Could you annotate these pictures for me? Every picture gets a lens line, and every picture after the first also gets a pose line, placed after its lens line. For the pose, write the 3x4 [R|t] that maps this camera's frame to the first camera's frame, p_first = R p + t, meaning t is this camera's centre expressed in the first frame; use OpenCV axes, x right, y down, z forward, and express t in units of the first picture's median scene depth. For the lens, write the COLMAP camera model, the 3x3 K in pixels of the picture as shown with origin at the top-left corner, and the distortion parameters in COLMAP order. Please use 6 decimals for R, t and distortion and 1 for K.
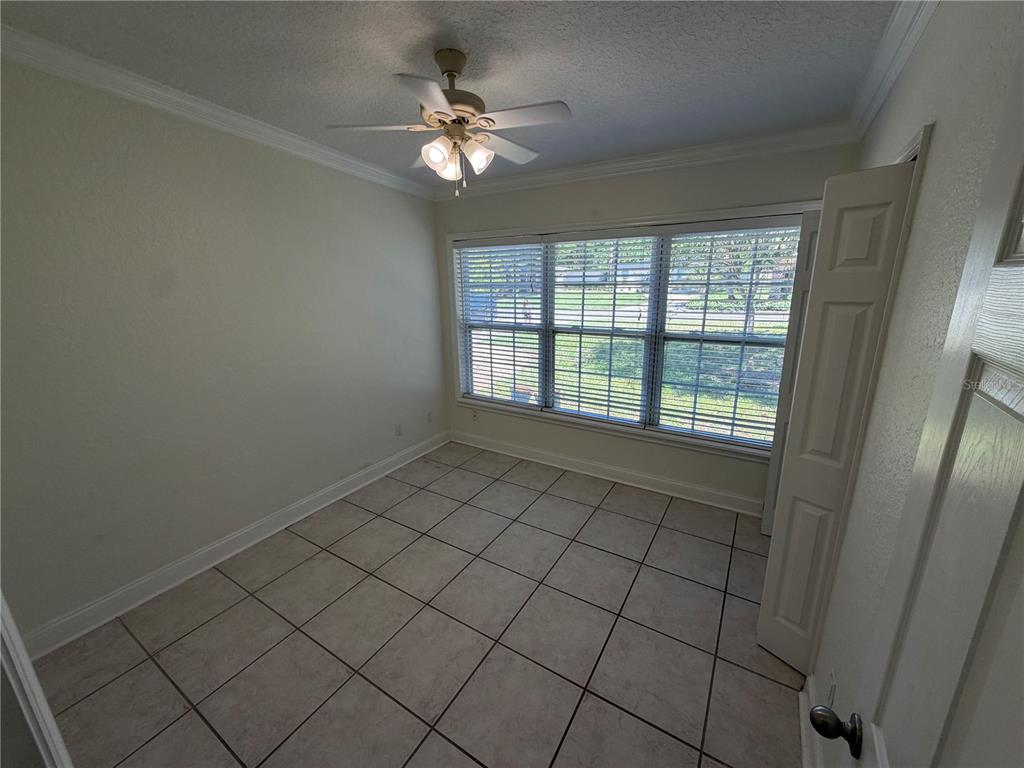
lens RADIAL K [[409.1, 0, 510.6], [0, 409.1, 384.3], [0, 0, 1]] dist [0.001999, 0.000131]
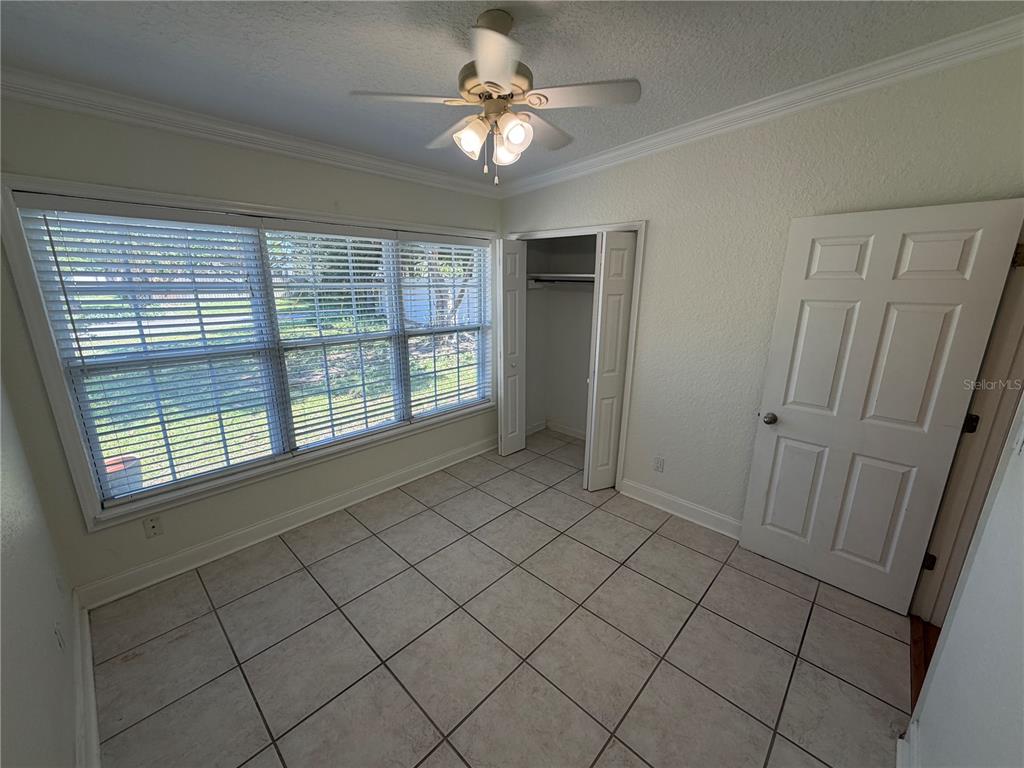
lens RADIAL K [[409.1, 0, 510.3], [0, 409.1, 384.1], [0, 0, 1]] dist [0.001999, 0.000131]
pose [[0.196356, -0.225027, 0.954362, -0.574479], [0.237694, 0.955203, 0.176321, -0.107173], [-0.951286, 0.192225, 0.241047, 0.459757]]
